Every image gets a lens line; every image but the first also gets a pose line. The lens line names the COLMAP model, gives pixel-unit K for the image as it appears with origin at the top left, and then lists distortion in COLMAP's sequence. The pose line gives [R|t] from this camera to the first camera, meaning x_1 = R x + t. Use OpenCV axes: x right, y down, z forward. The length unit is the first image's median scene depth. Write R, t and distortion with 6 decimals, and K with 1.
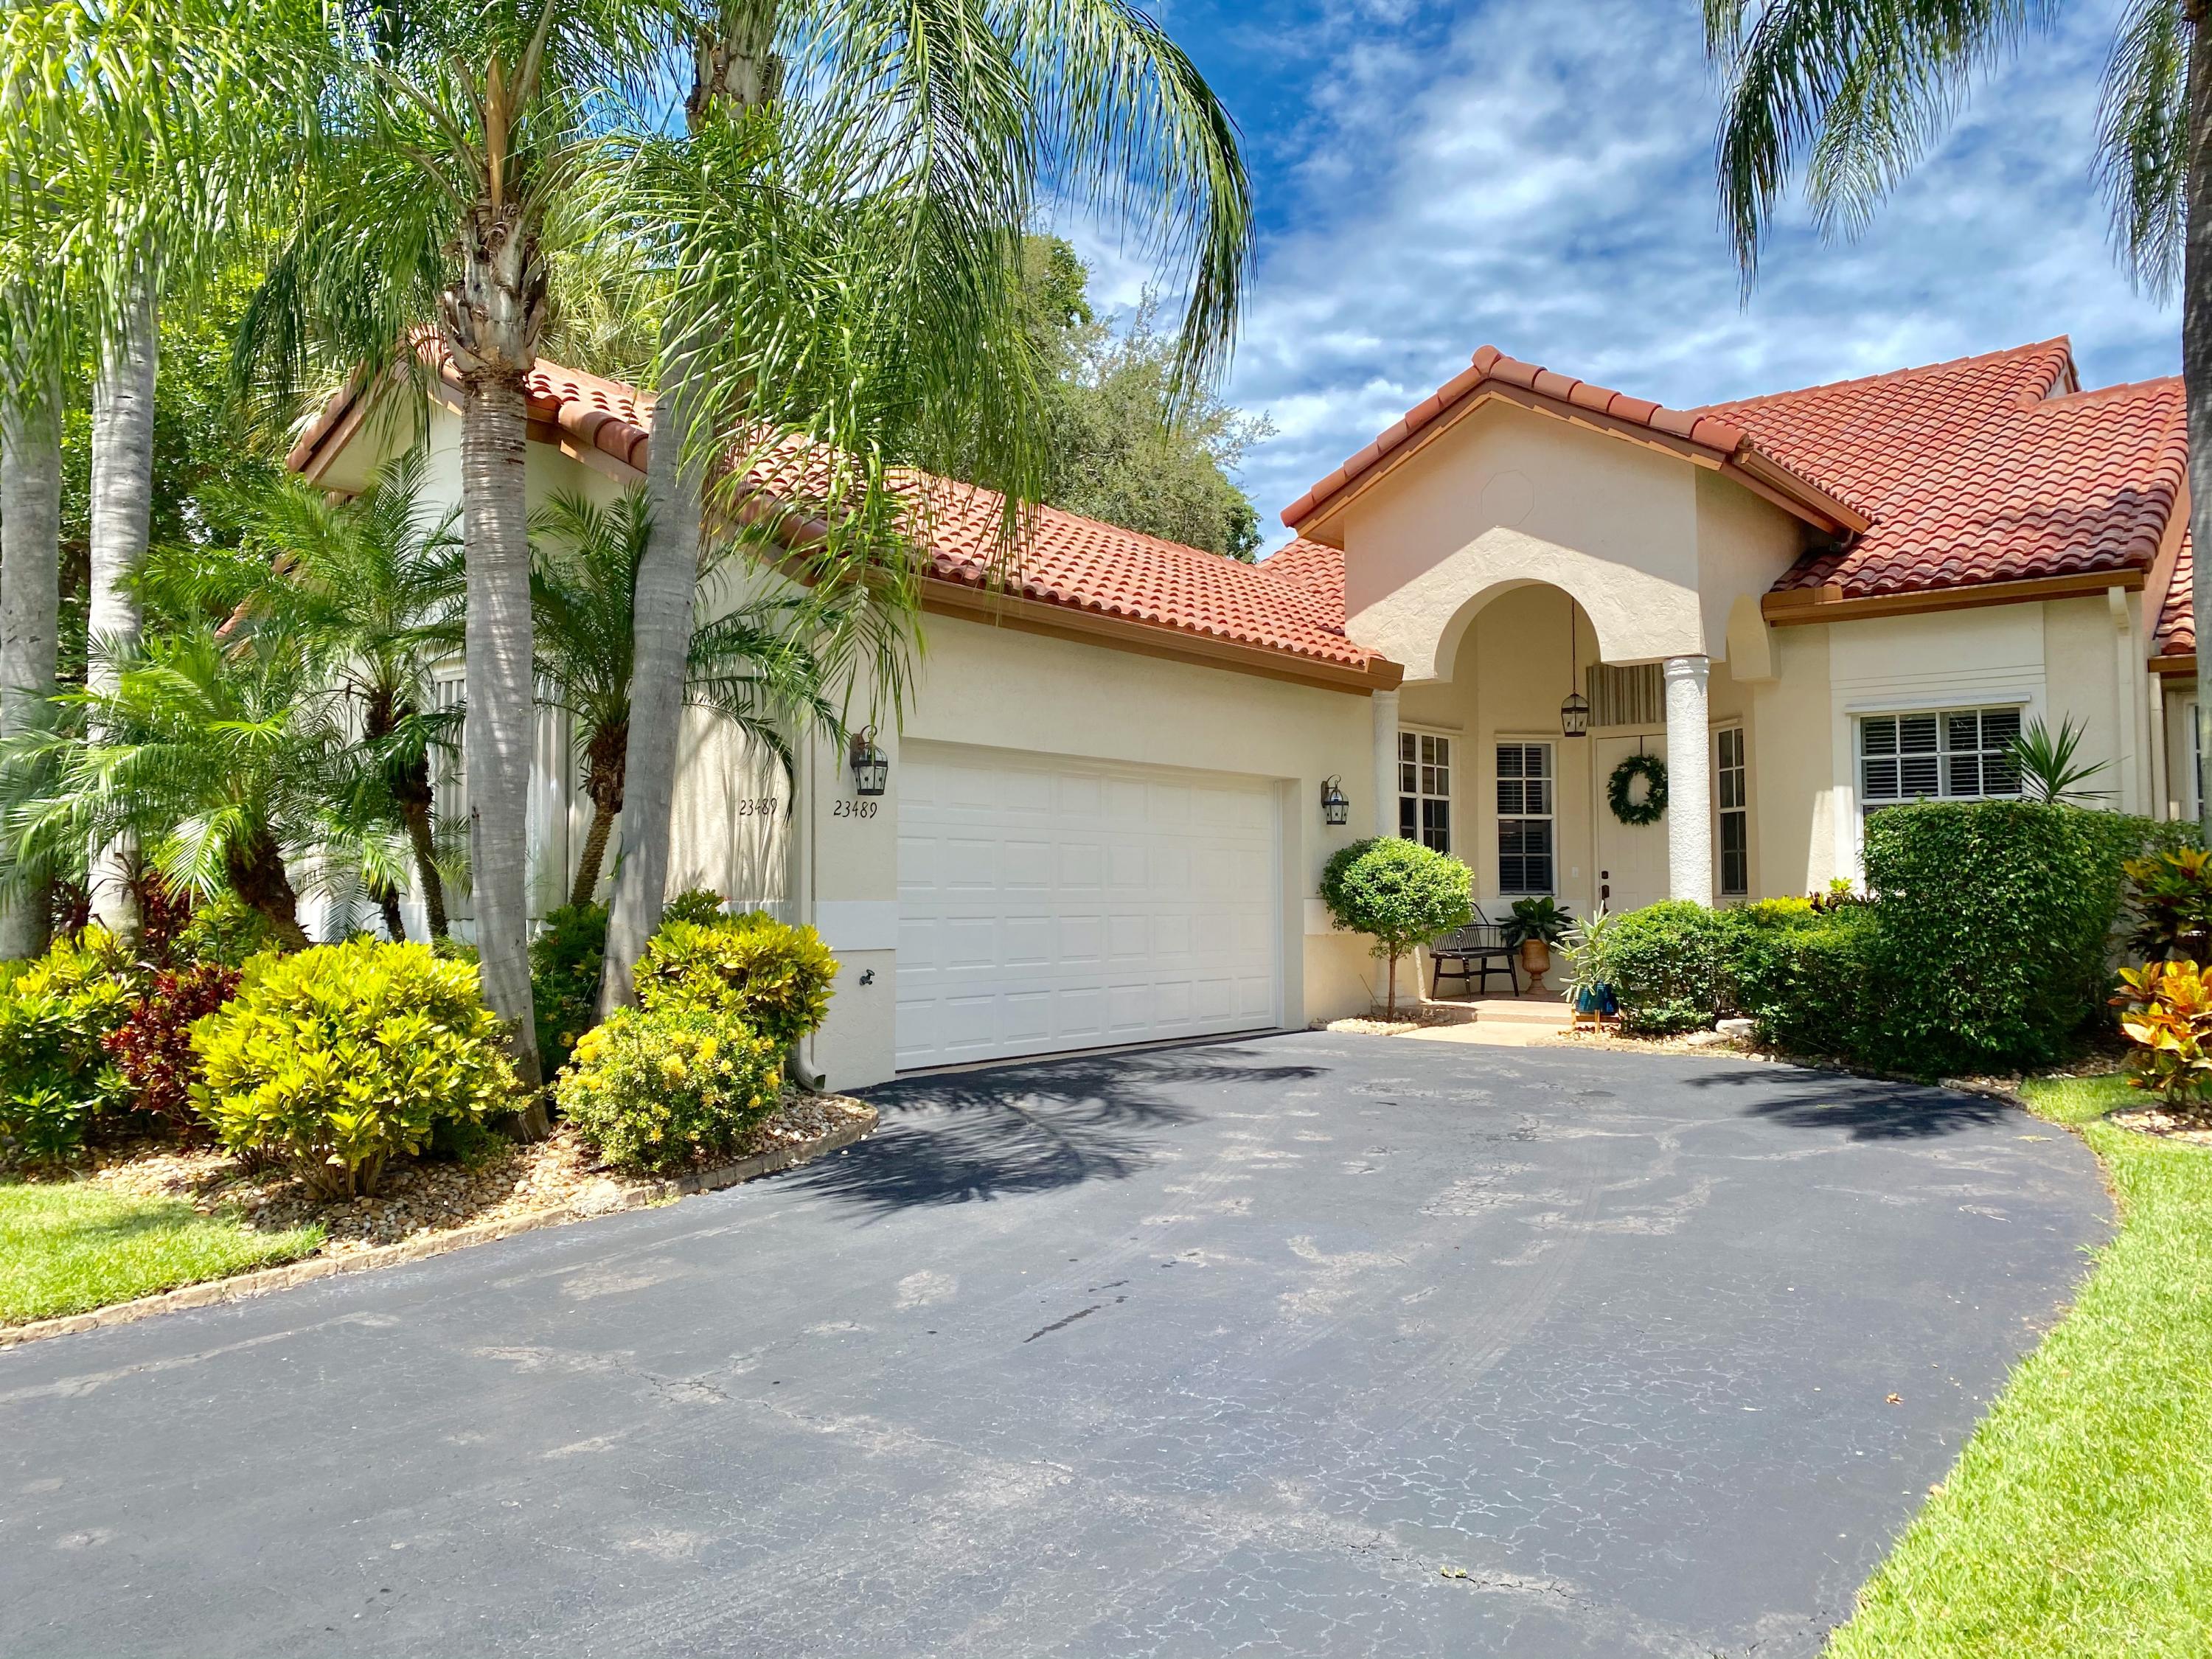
lens RADIAL K [[1675.4, 0, 1106.0], [0, 1675.4, 829.5], [0, 0, 1]] dist [0.006890, -0.001971]
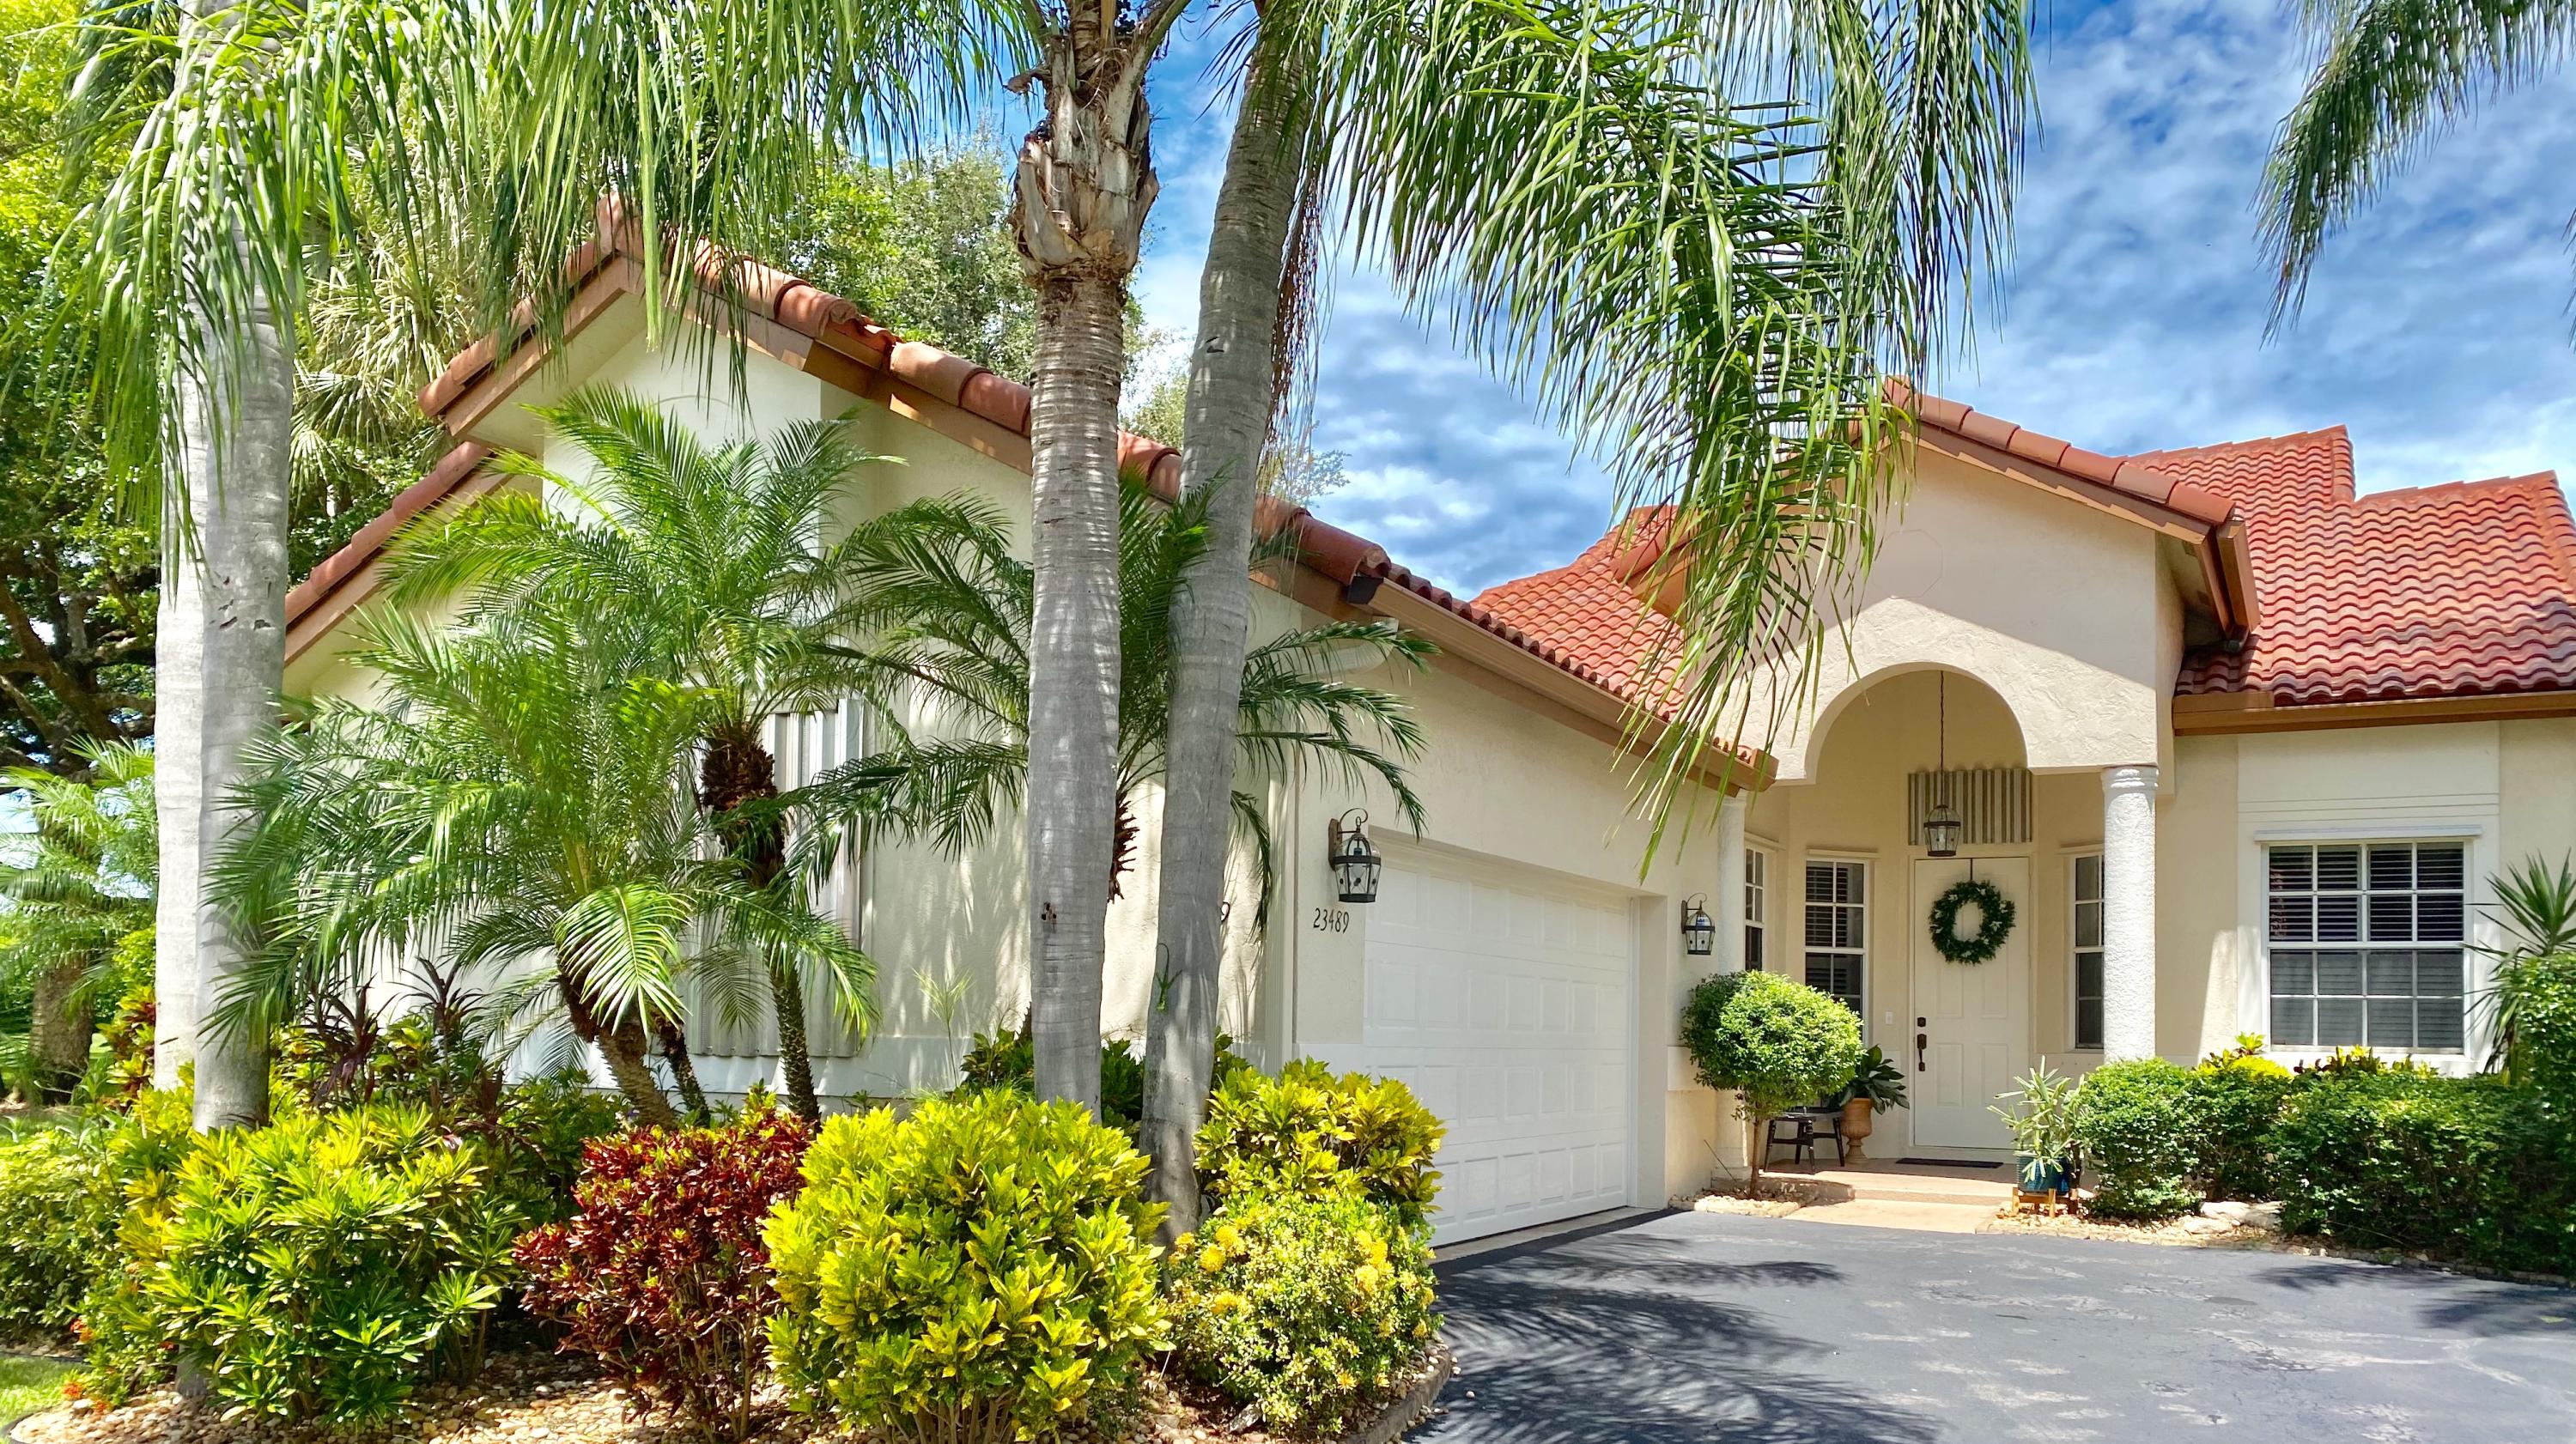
lens RADIAL K [[1963.7, 0, 1287.8], [0, 1963.7, 964.0], [0, 0, 1]] dist [-0.000941, -0.001713]
pose [[0.984576, 0.026611, 0.172924, -0.226115], [-0.027789, 0.999604, 0.004393, 0.002942], [-0.172739, -0.009131, 0.984925, 0.106005]]
